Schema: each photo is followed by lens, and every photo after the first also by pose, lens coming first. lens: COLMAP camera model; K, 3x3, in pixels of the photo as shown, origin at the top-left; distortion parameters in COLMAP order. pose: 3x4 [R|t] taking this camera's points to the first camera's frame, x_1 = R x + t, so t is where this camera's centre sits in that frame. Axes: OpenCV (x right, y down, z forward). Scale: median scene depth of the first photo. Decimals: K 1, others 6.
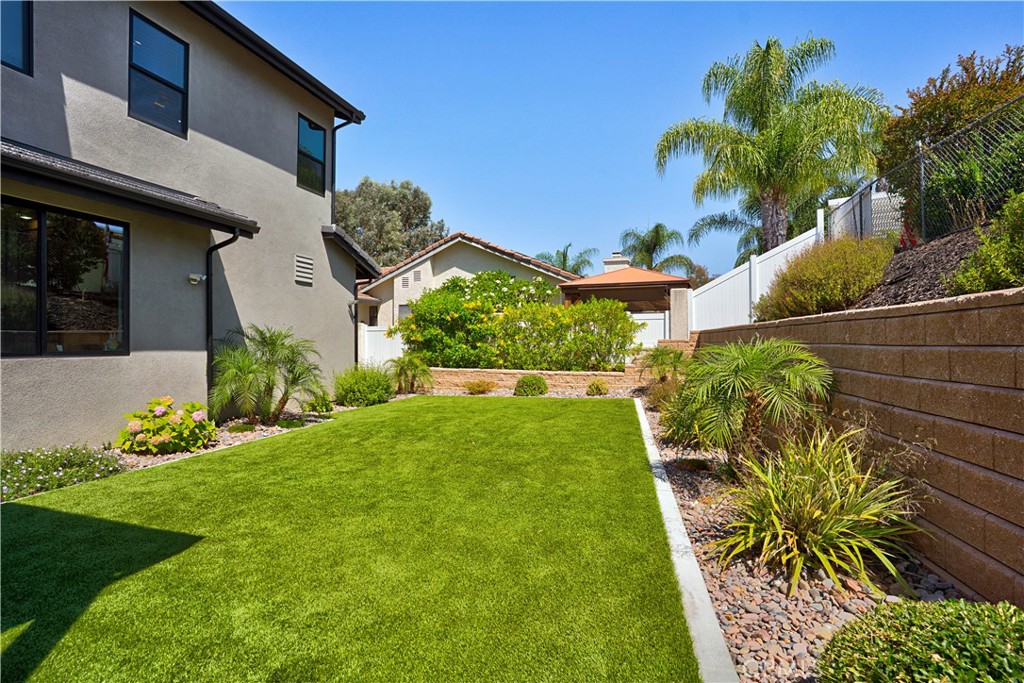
lens RADIAL K [[501.7, 0, 506.5], [0, 501.7, 350.7], [0, 0, 1]] dist [-0.073072, 0.023787]
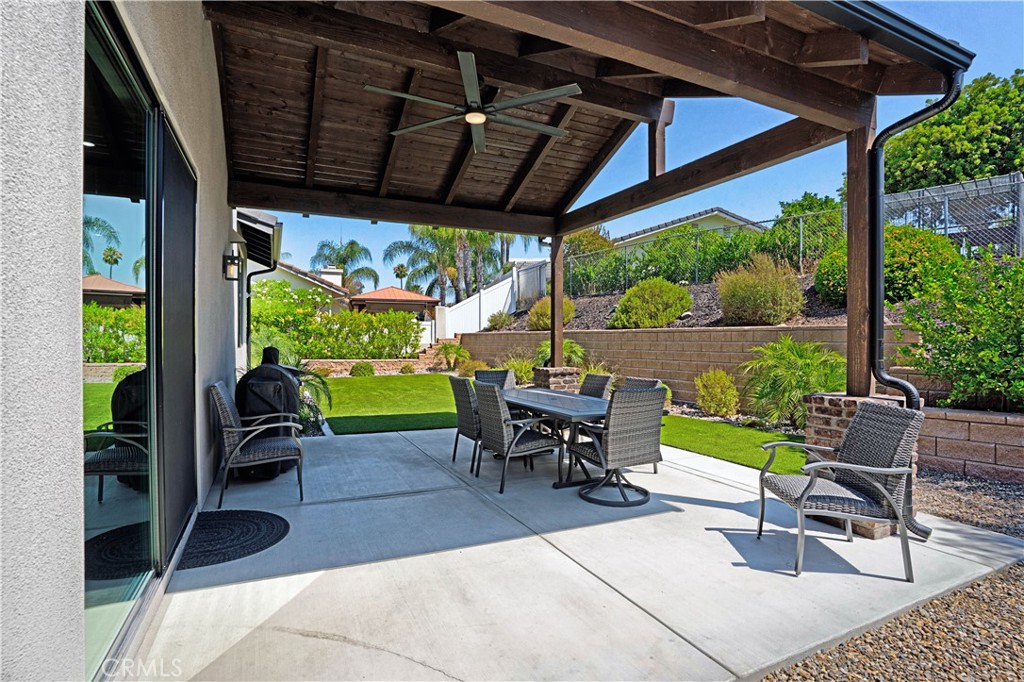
lens RADIAL K [[501.7, 0, 506.5], [0, 501.7, 350.2], [0, 0, 1]] dist [-0.073072, 0.023787]
pose [[0.735559, -0.007990, 0.677413, -0.553994], [0.006300, 0.999968, 0.004954, 0.008256], [-0.677431, 0.000623, 0.735586, -0.308439]]
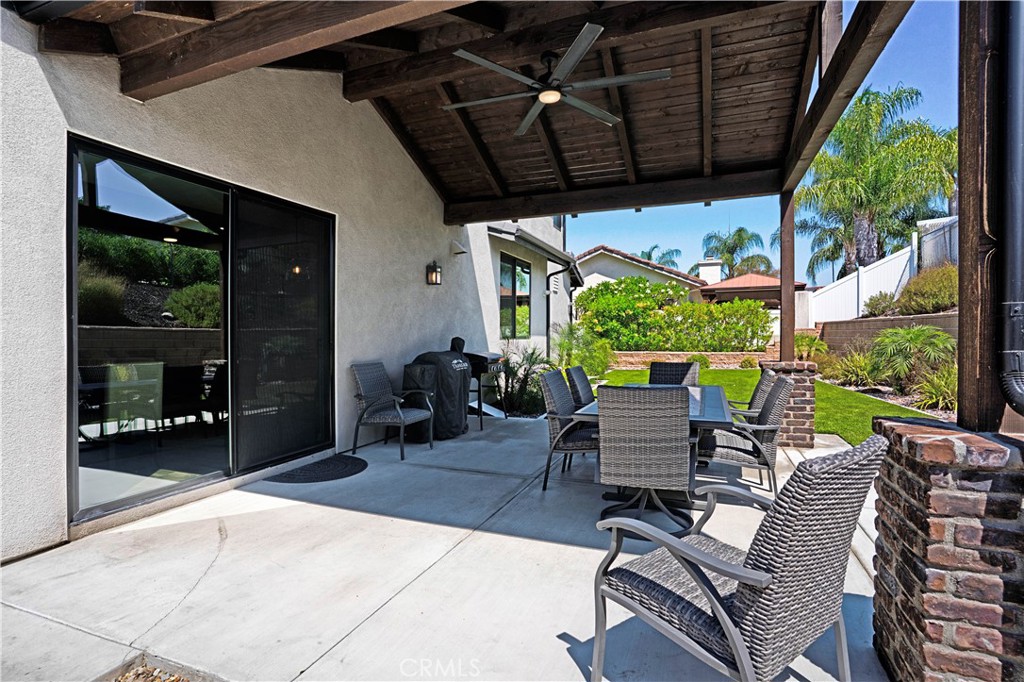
lens RADIAL K [[501.9, 0, 512.0], [0, 501.9, 341.0], [0, 0, 1]] dist [-0.049607, 0.020919]
pose [[0.997946, -0.005255, -0.063845, -0.335747], [0.004892, 0.999971, -0.005838, 0.013594], [0.063874, 0.005514, 0.997943, -0.374710]]
